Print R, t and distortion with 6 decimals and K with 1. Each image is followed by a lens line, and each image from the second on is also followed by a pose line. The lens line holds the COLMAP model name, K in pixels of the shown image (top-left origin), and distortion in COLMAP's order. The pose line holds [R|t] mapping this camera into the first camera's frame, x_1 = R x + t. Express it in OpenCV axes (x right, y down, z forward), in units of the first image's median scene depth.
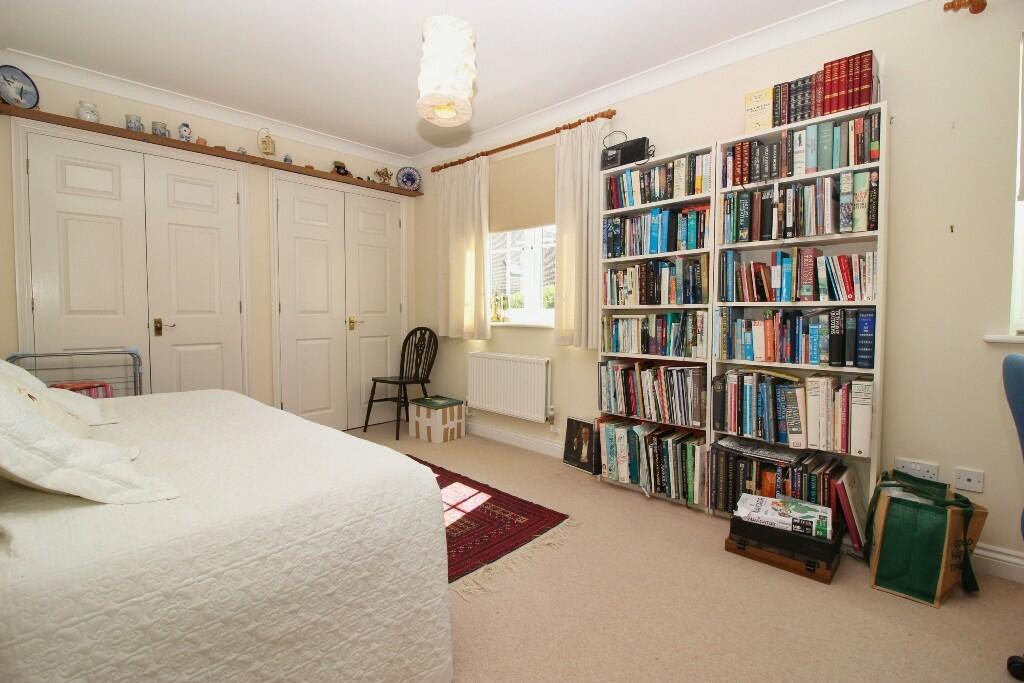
lens RADIAL K [[476.0, 0, 507.3], [0, 476.0, 338.5], [0, 0, 1]] dist [0.007059, -0.017190]
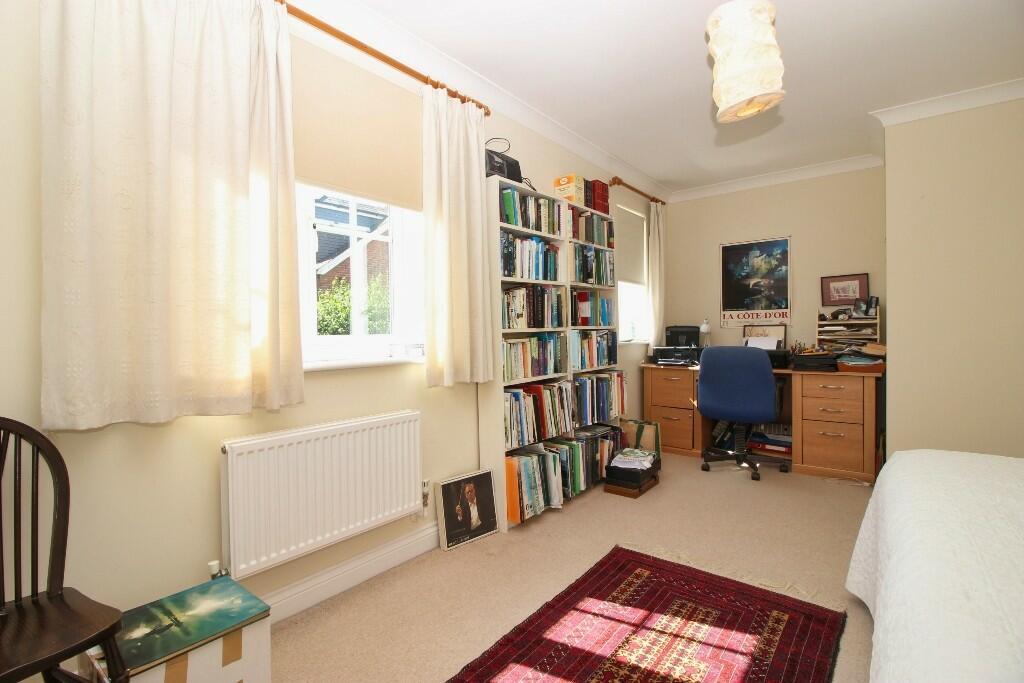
lens RADIAL K [[476.0, 0, 507.3], [0, 476.0, 338.5], [0, 0, 1]] dist [0.007059, -0.017190]
pose [[-0.097030, -0.020049, 0.995079, -0.710810], [0.072541, 0.996996, 0.027161, -0.079562], [-0.992634, 0.074820, -0.095284, 1.139782]]
